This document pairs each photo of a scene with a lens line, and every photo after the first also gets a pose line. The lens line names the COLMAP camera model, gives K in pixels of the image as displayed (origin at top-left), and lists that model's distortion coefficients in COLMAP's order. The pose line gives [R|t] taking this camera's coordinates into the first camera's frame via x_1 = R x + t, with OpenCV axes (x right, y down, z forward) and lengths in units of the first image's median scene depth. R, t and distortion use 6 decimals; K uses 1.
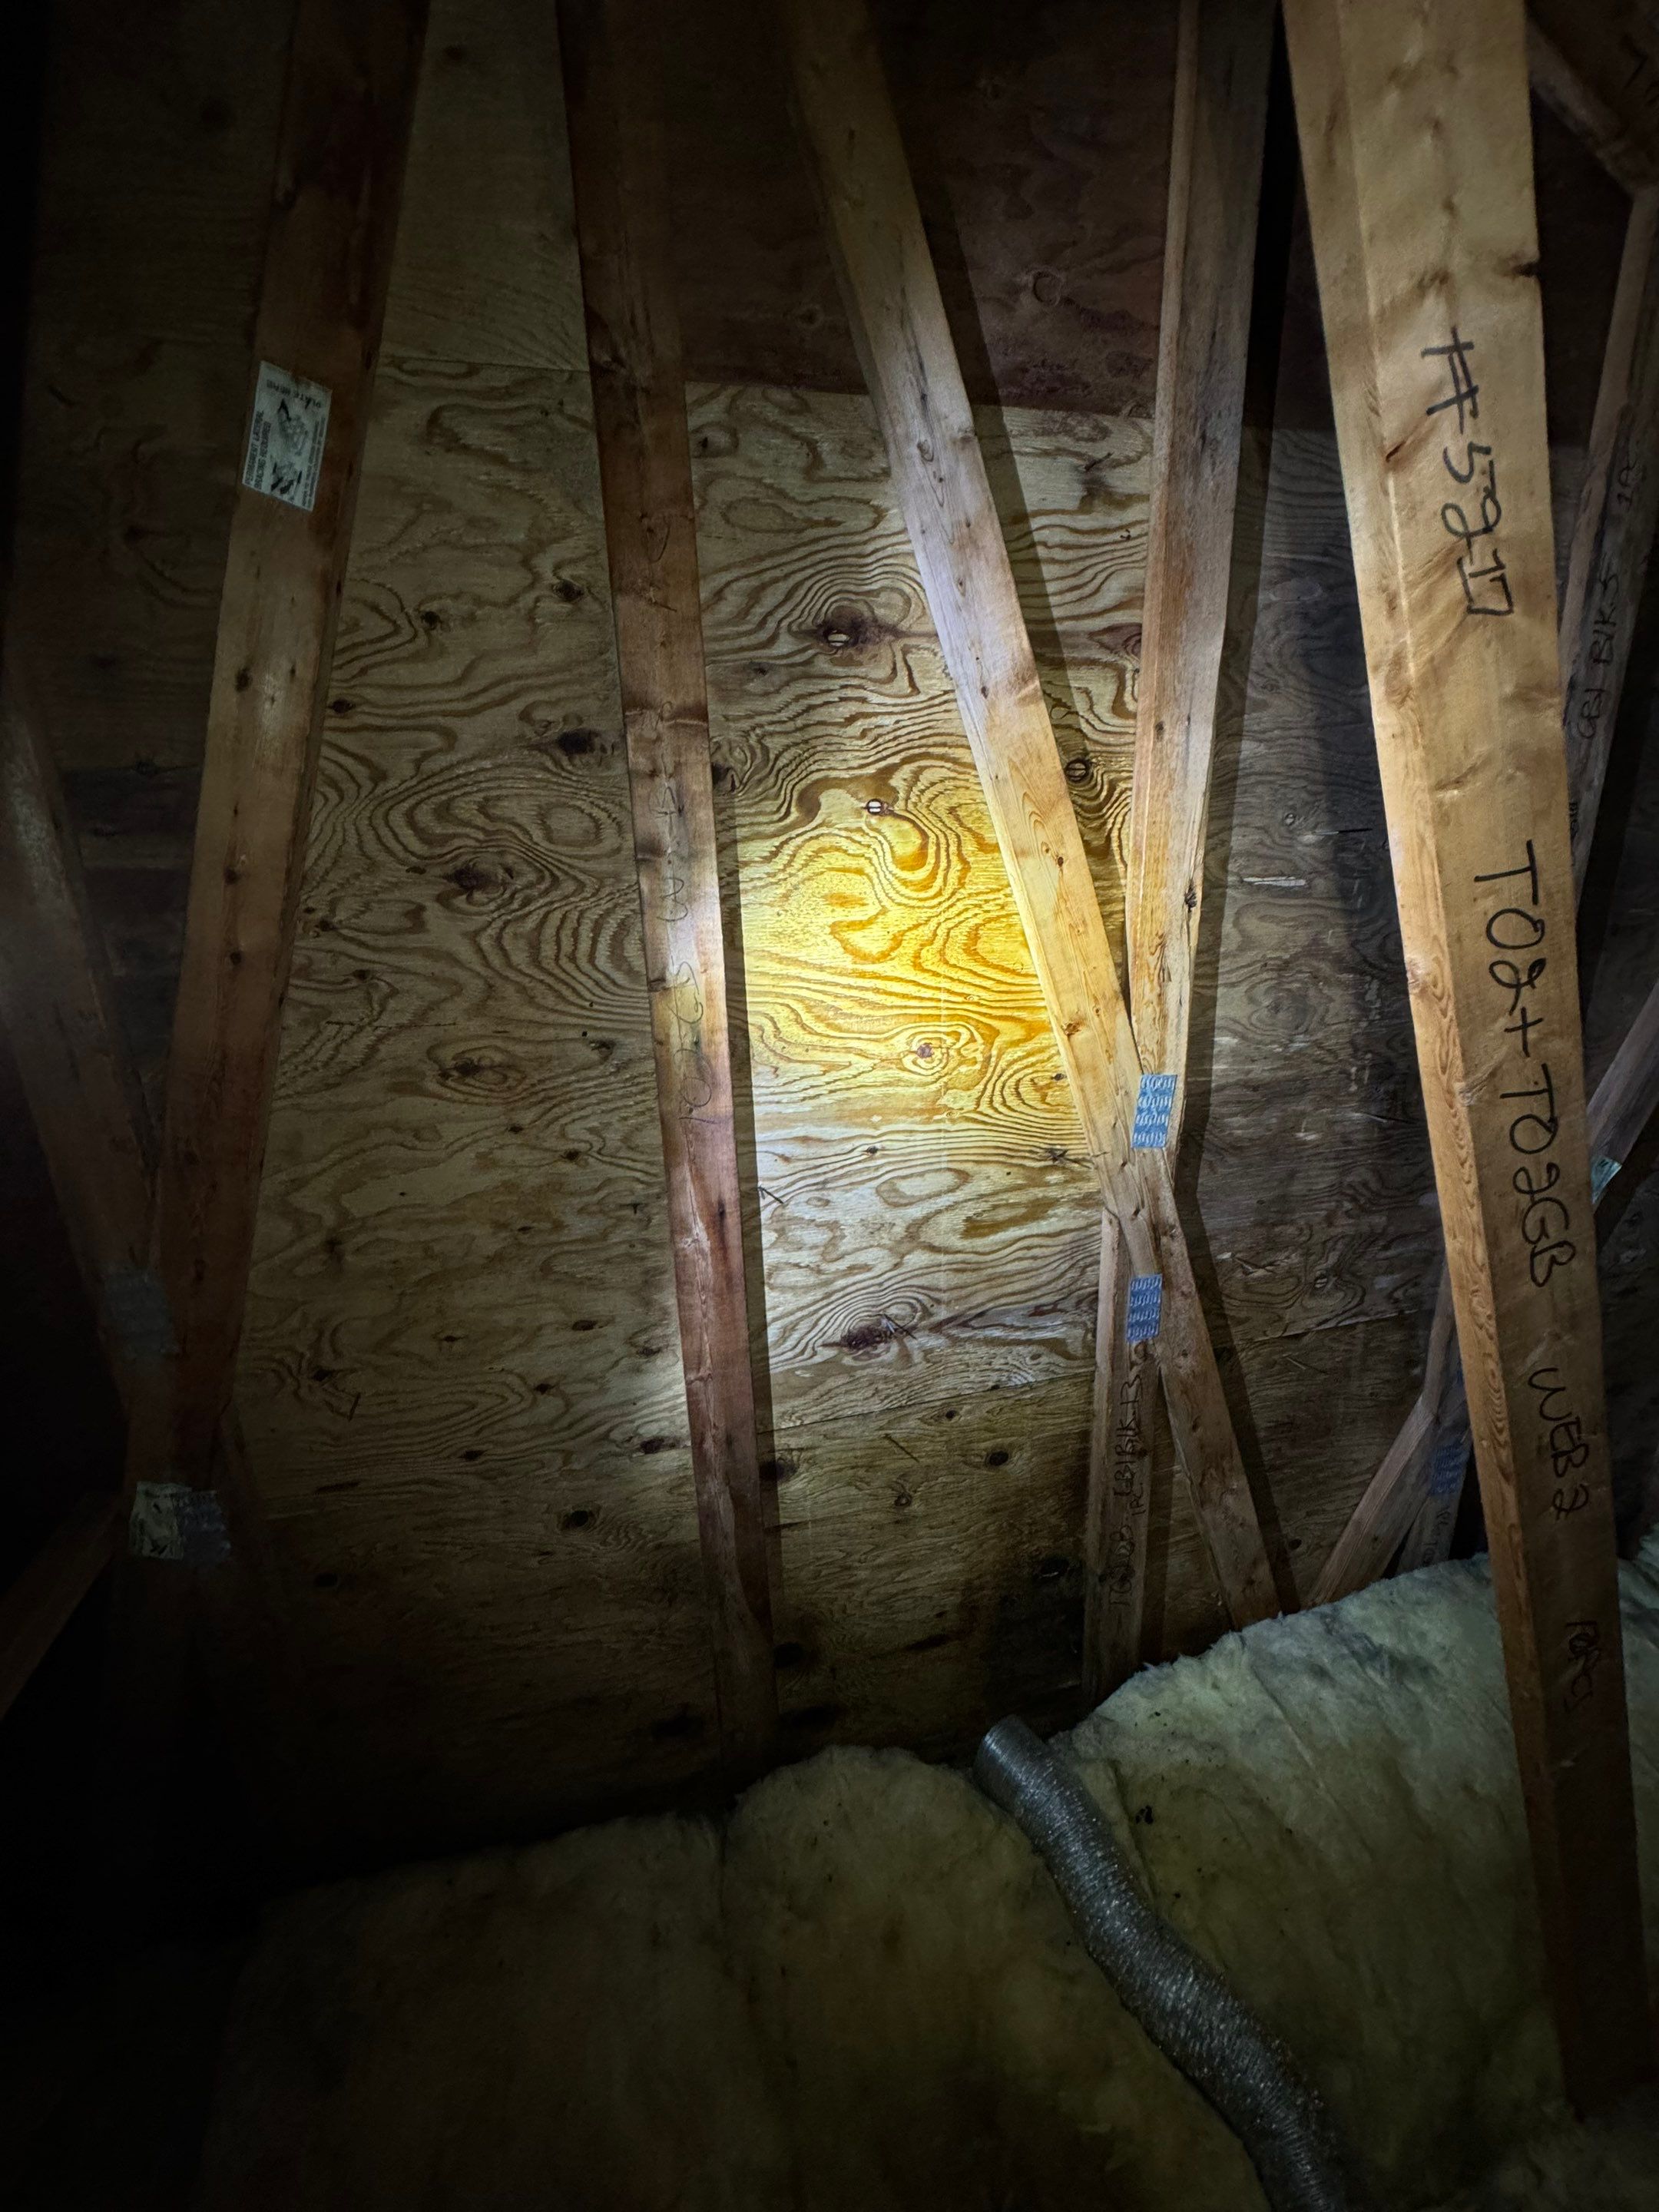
lens RADIAL K [[878.1, 0, 829.5], [0, 878.1, 1106.0], [0, 0, 1]] dist [-0.002122, 0.000521]
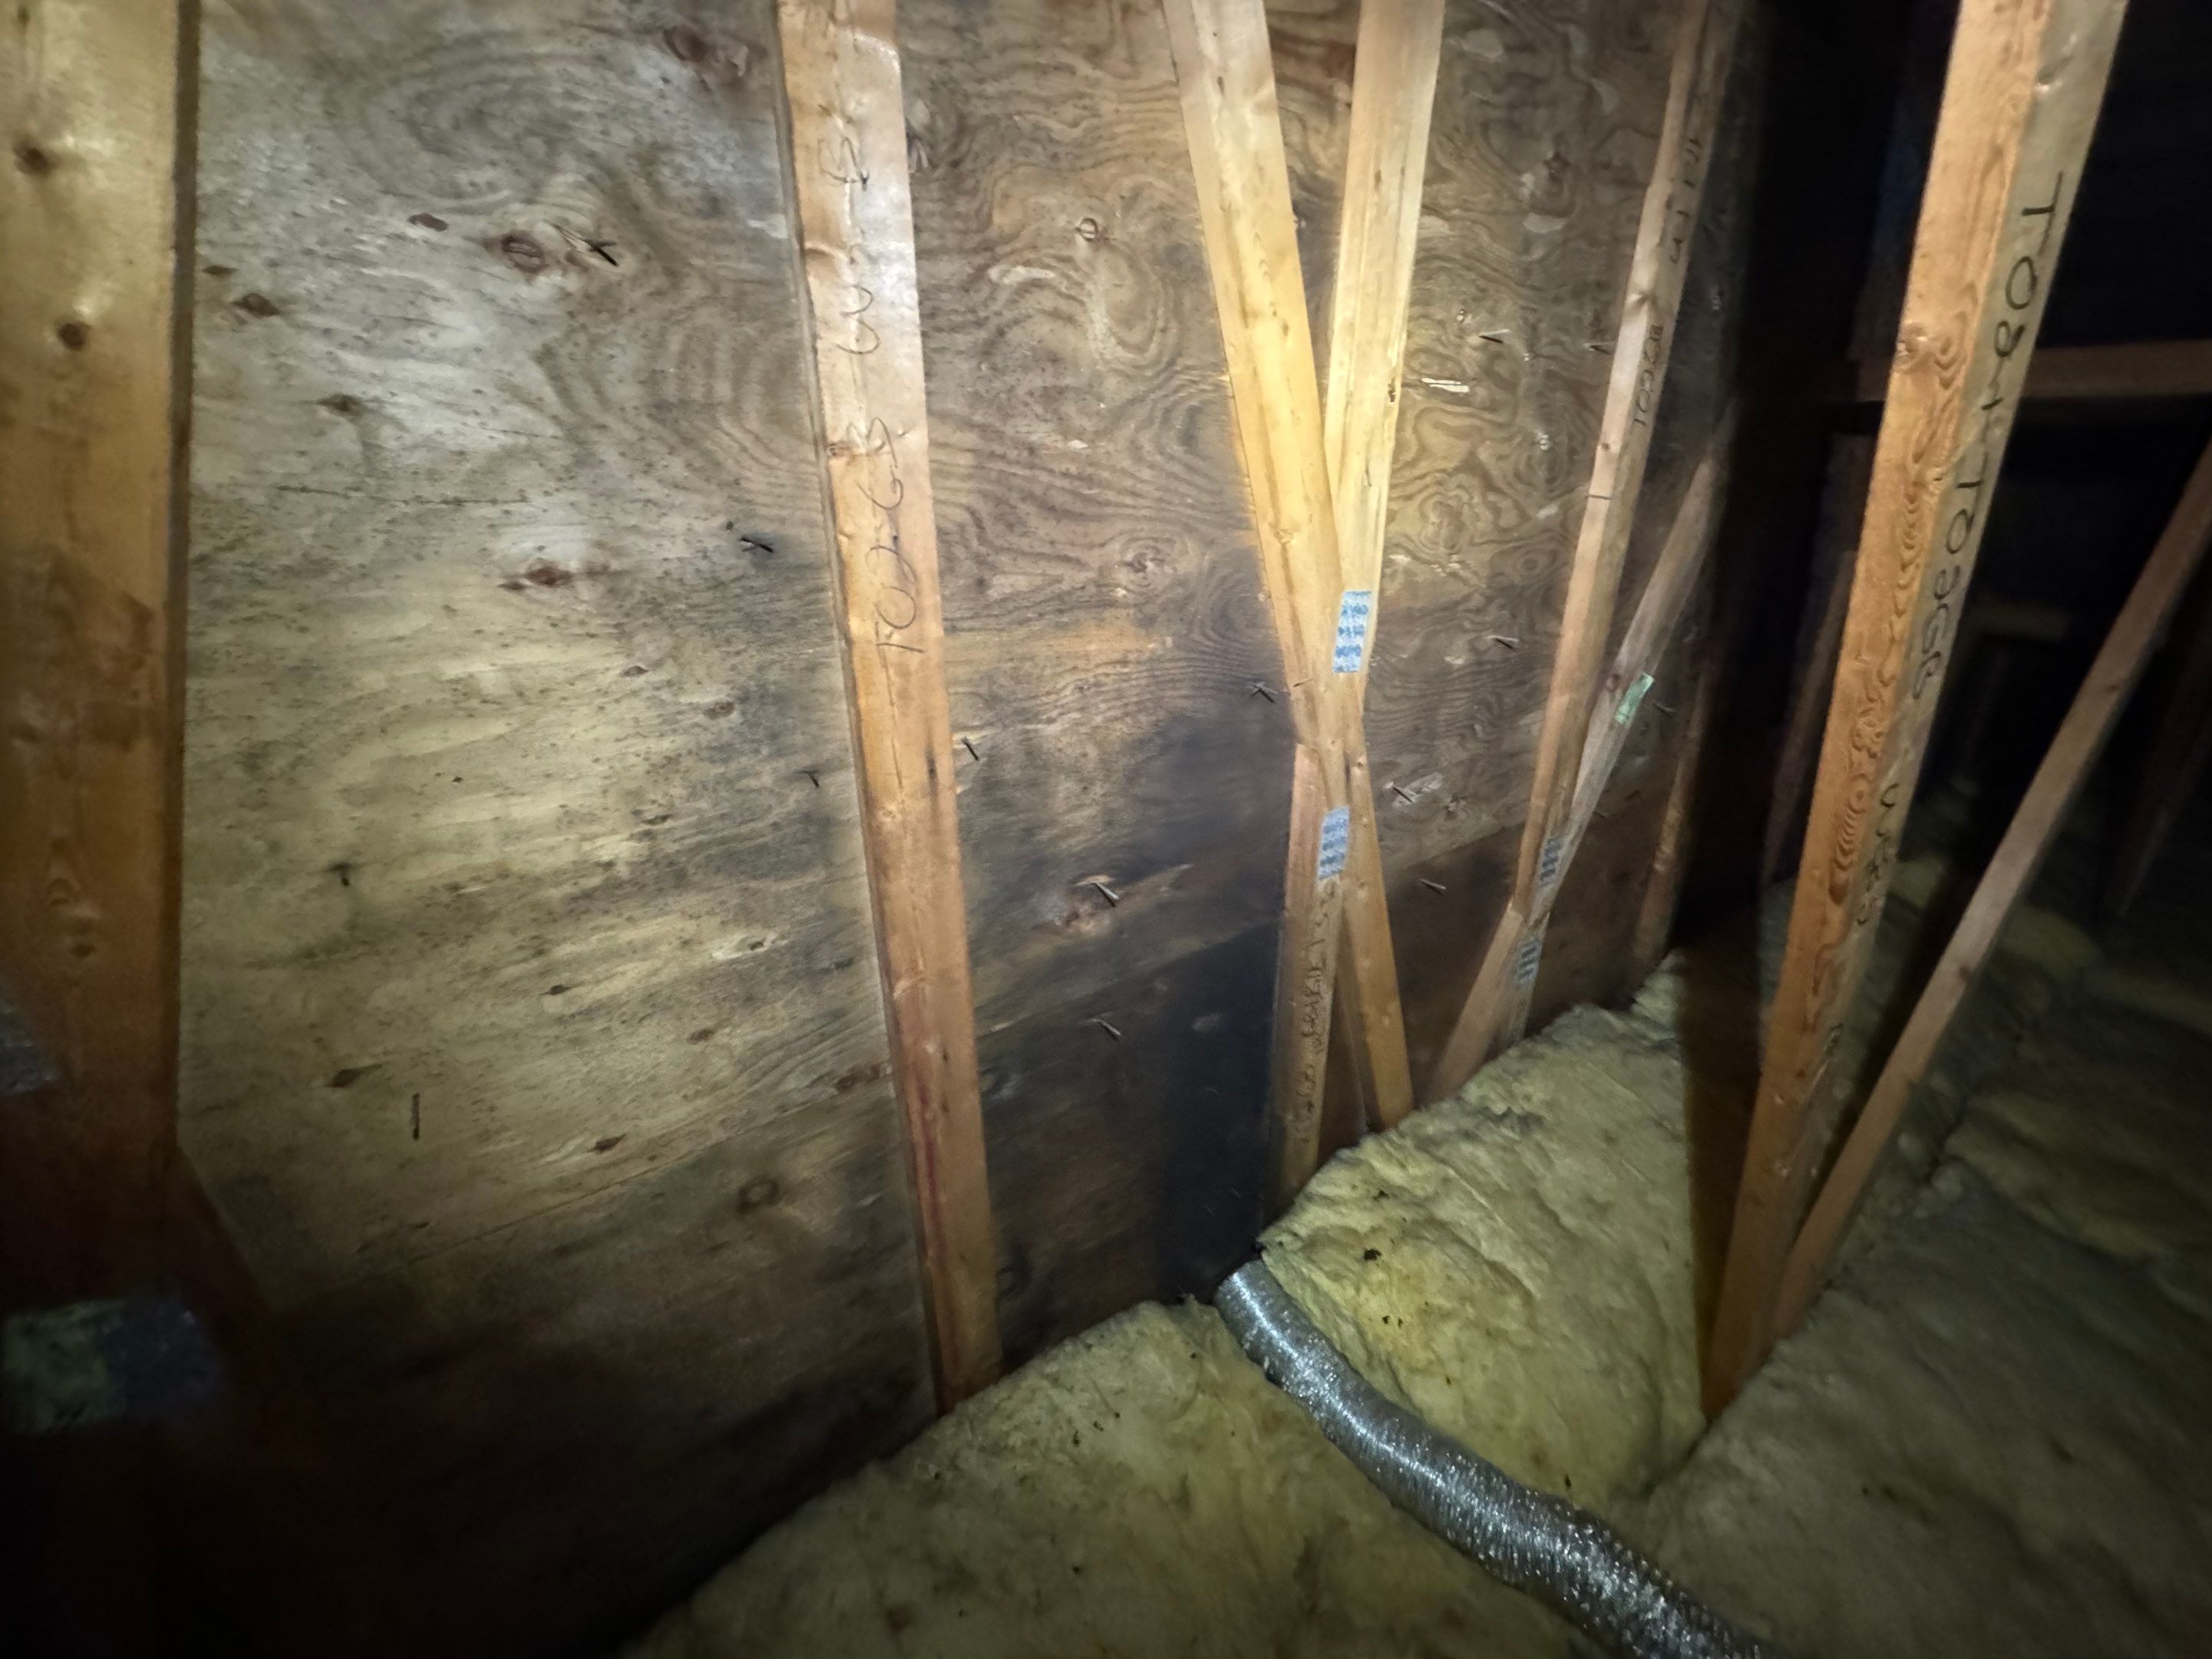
lens RADIAL K [[880.2, 0, 1099.4], [0, 880.2, 830.0], [0, 0, 1]] dist [0.000396, 0.000583]
pose [[0.931008, -0.115838, 0.346129, -0.260681], [0.079460, 0.989883, 0.117551, 0.092147], [-0.356244, -0.081937, 0.930793, 0.211427]]
